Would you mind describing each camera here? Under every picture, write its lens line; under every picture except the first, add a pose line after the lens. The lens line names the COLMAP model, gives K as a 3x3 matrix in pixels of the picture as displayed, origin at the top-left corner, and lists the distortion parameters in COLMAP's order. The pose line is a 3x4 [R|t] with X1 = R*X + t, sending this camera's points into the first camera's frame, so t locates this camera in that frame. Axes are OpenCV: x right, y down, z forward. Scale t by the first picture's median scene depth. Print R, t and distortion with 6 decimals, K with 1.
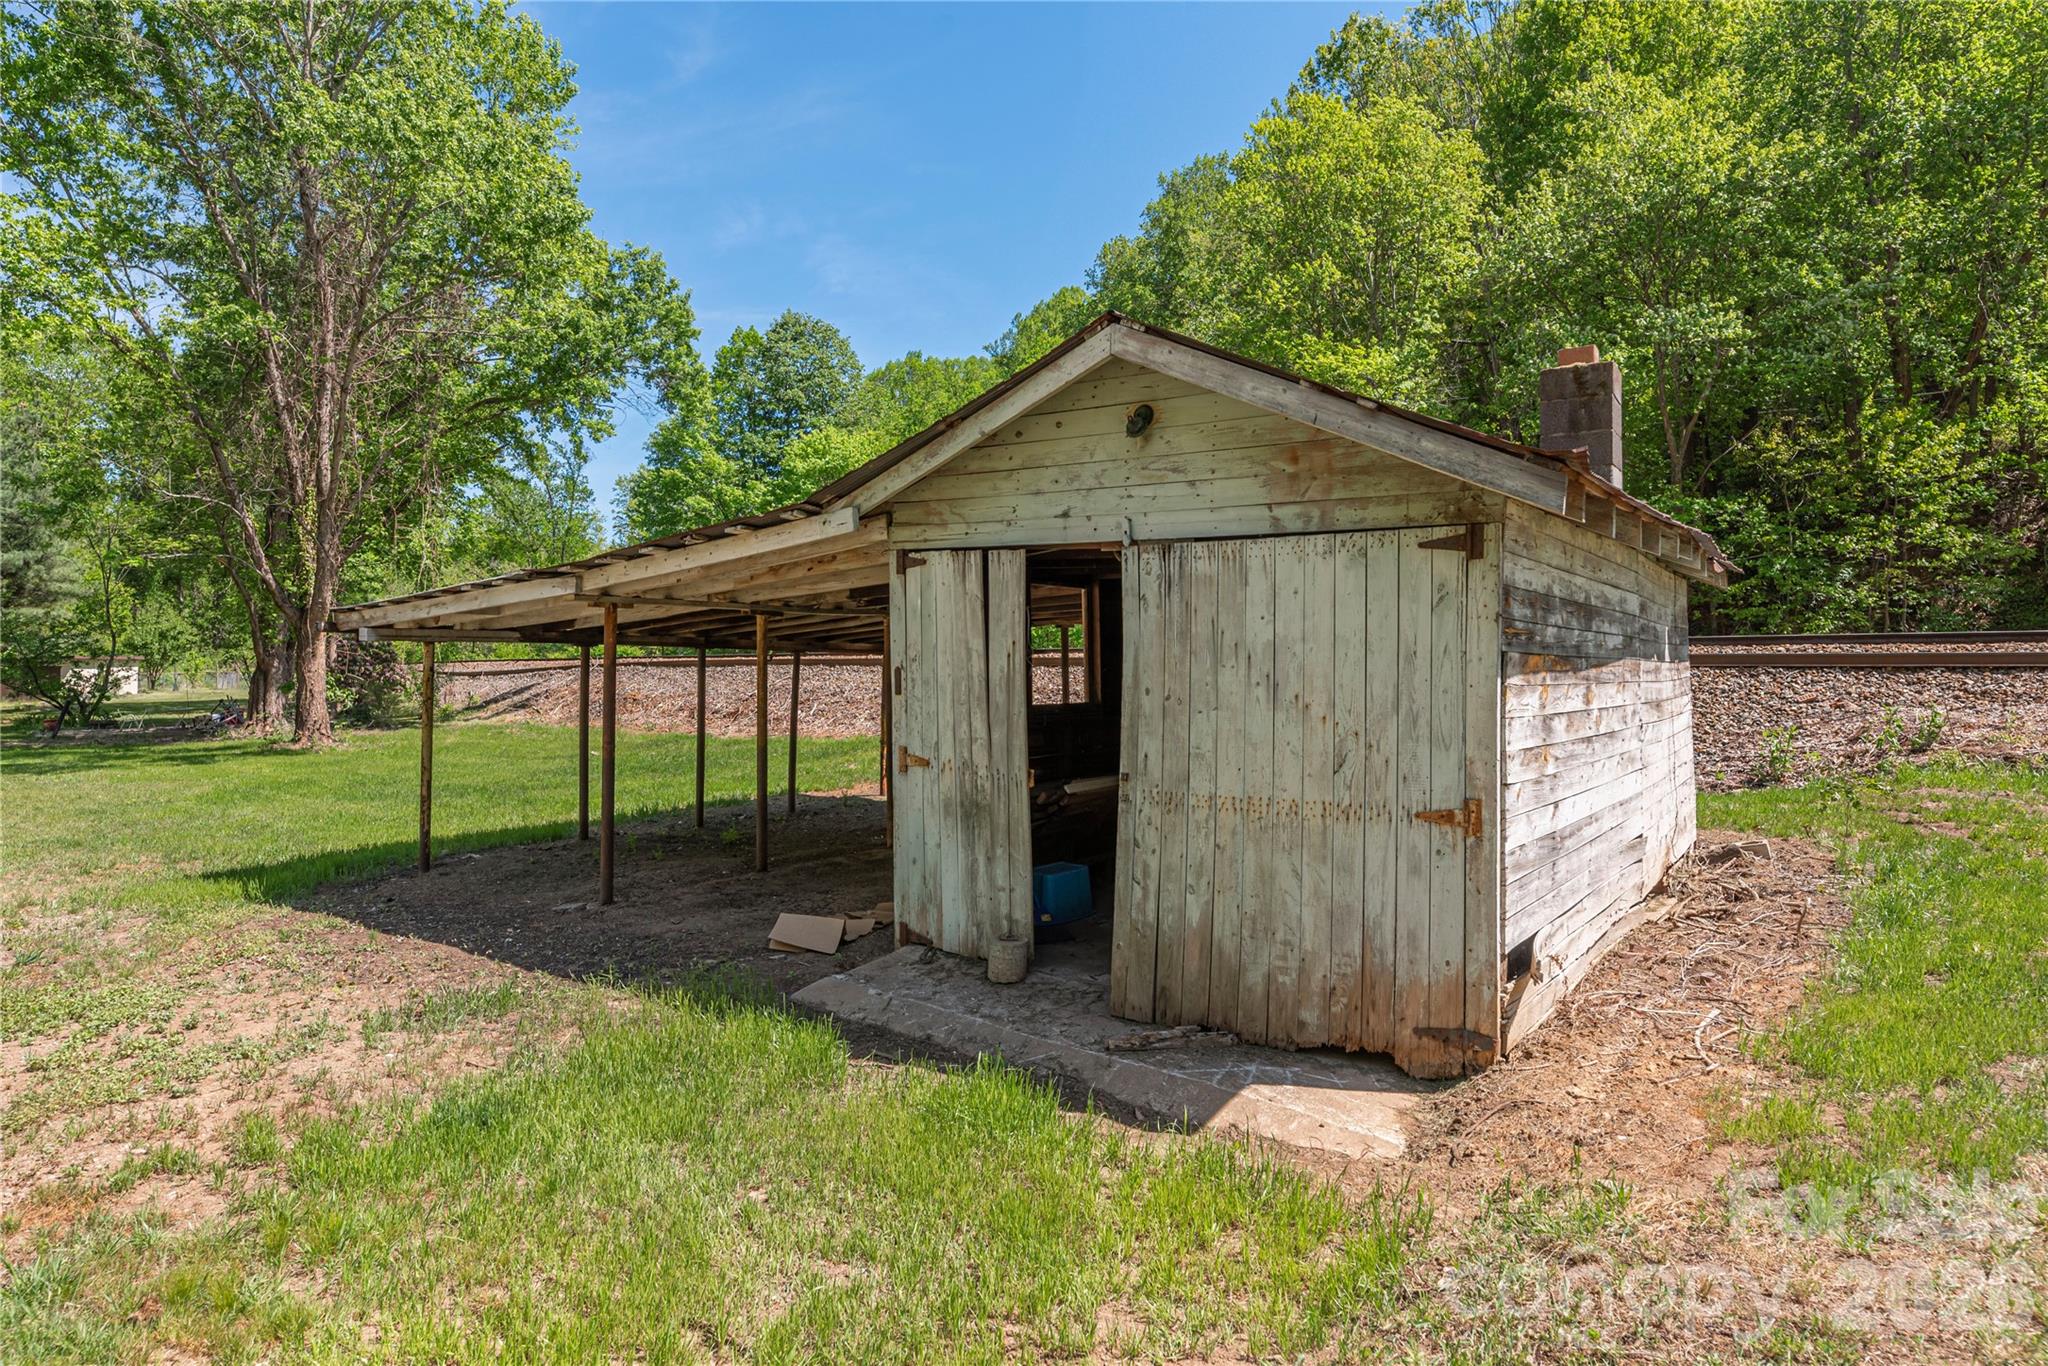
lens RADIAL K [[1152.9, 0, 1018.1], [0, 1152.9, 646.7], [0, 0, 1]] dist [0.000640, -0.000158]
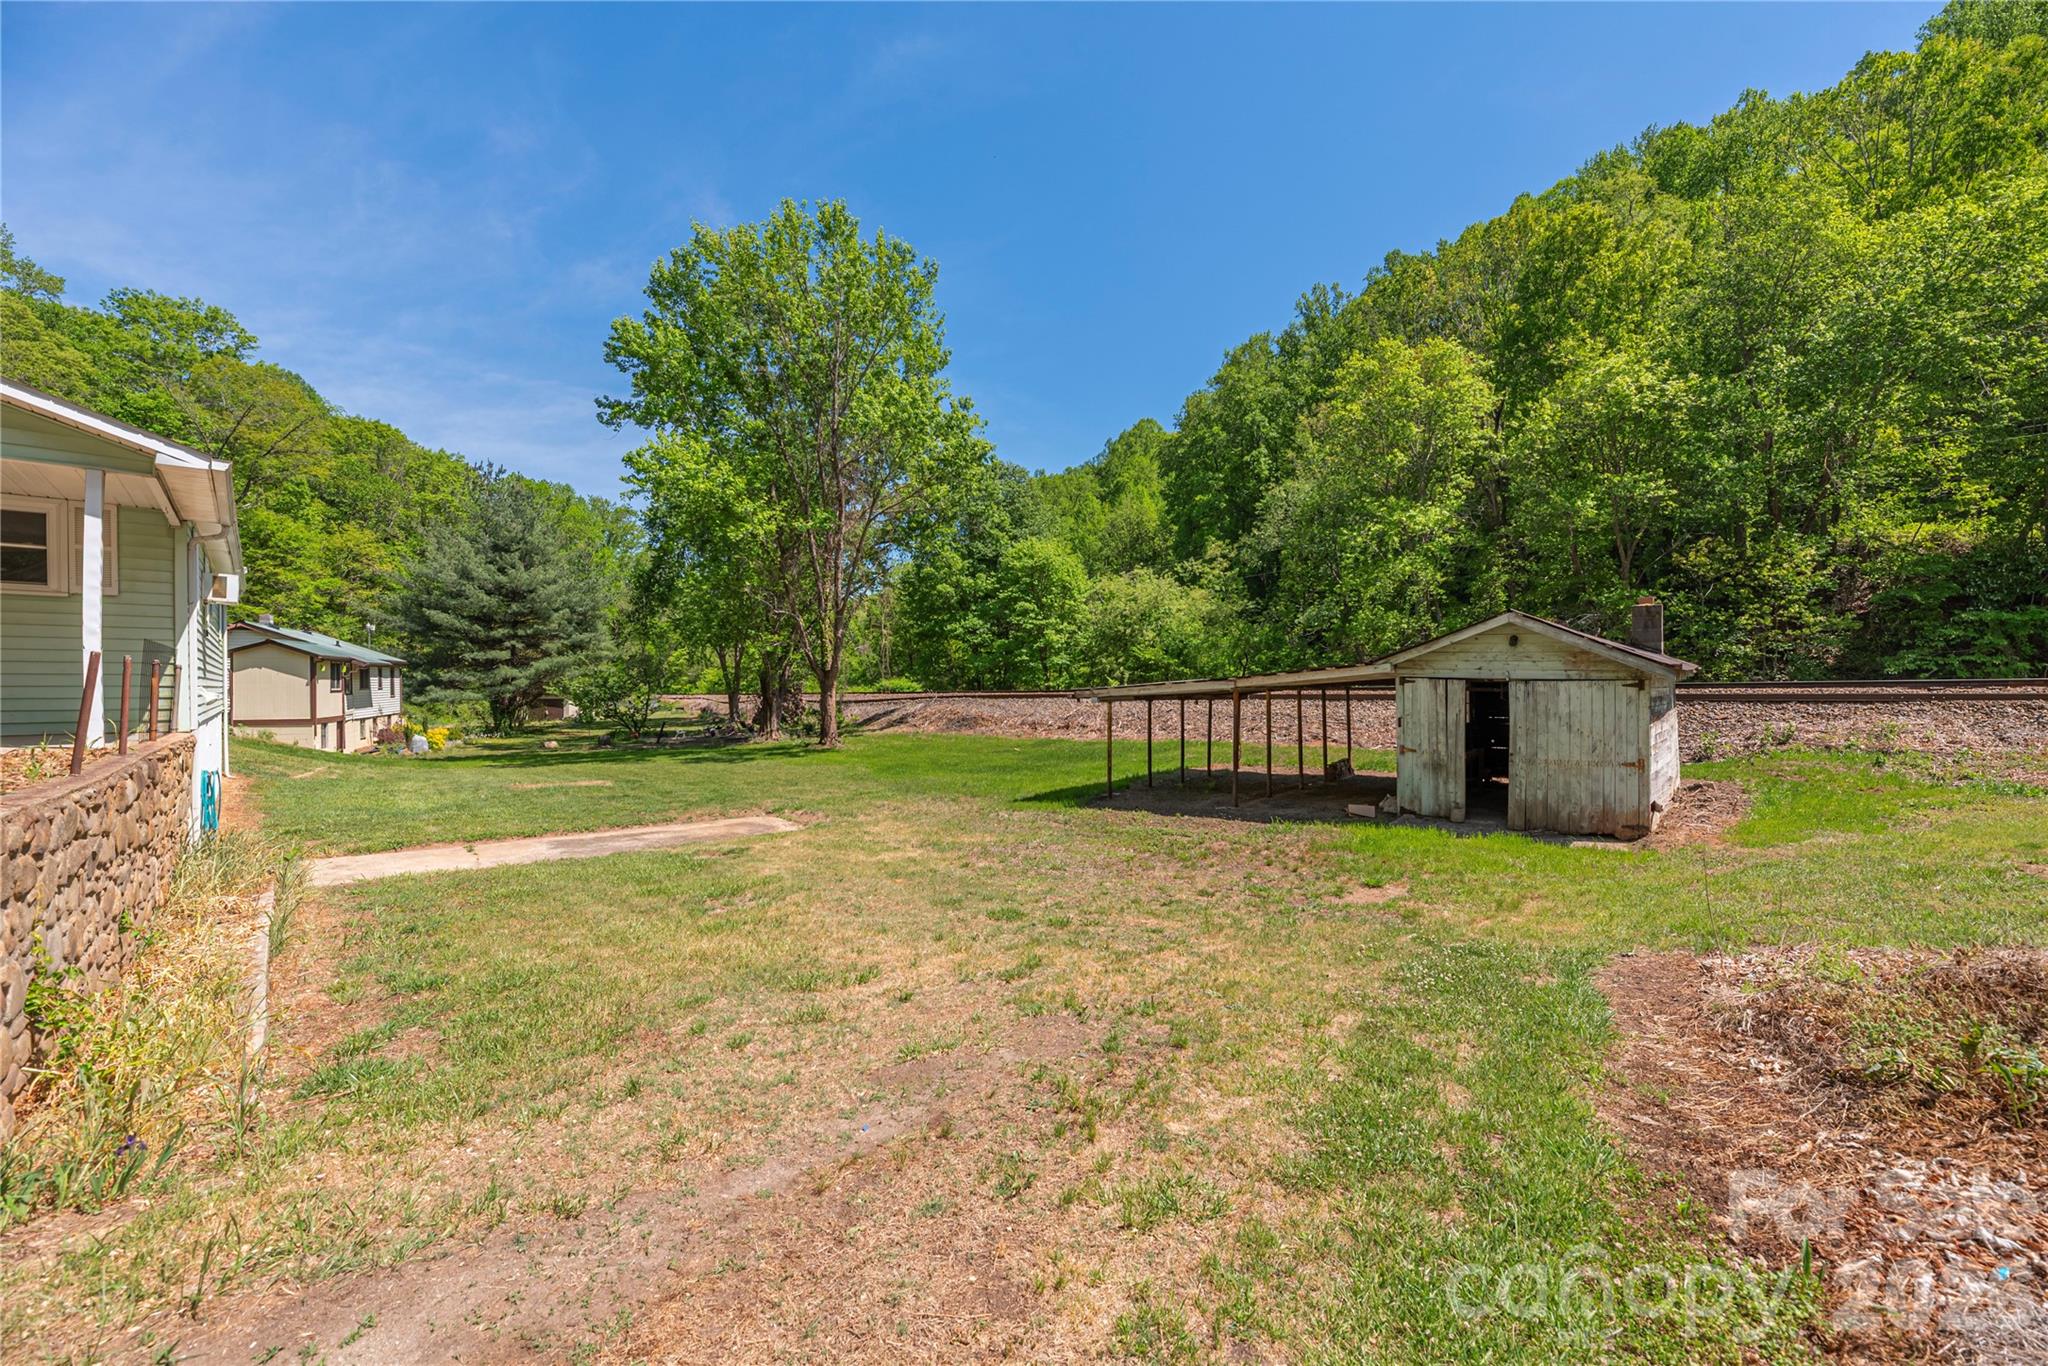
lens RADIAL K [[834.0, 0, 1024.0], [0, 834.0, 683.0], [0, 0, 1]] dist [-0.001297, -0.000352]
pose [[0.996726, -0.012688, -0.079853, -0.550733], [0.013725, 0.999828, 0.012443, -0.067480], [0.079681, -0.013499, 0.996729, -0.722869]]
